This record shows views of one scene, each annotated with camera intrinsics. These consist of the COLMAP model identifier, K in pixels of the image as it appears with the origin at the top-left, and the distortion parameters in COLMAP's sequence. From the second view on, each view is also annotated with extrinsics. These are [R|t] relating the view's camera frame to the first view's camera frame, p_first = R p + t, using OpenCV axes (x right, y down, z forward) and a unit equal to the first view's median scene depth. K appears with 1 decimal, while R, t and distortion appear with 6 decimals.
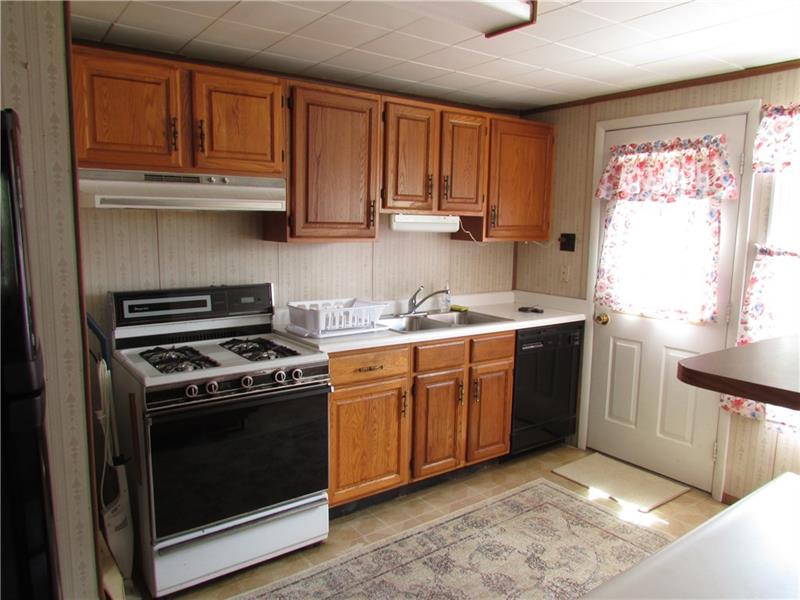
lens RADIAL K [[570.7, 0, 399.0], [0, 570.7, 301.7], [0, 0, 1]] dist [-0.010926, -0.008149]
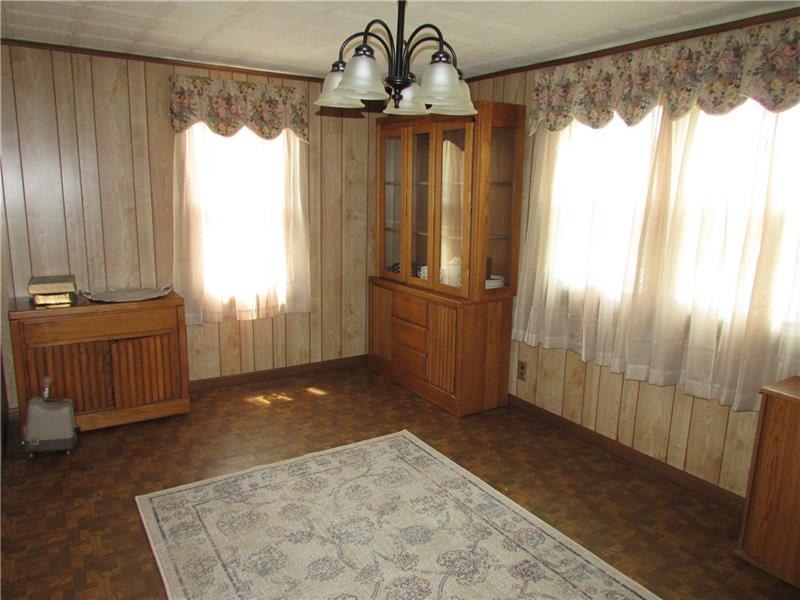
lens RADIAL K [[570.7, 0, 399.5], [0, 570.7, 299.0], [0, 0, 1]] dist [-0.010926, -0.008149]
pose [[-0.066159, 0.180518, -0.981344, 0.893745], [-0.164946, 0.967989, 0.189181, -0.083739], [0.984081, 0.174385, -0.034266, 0.777924]]
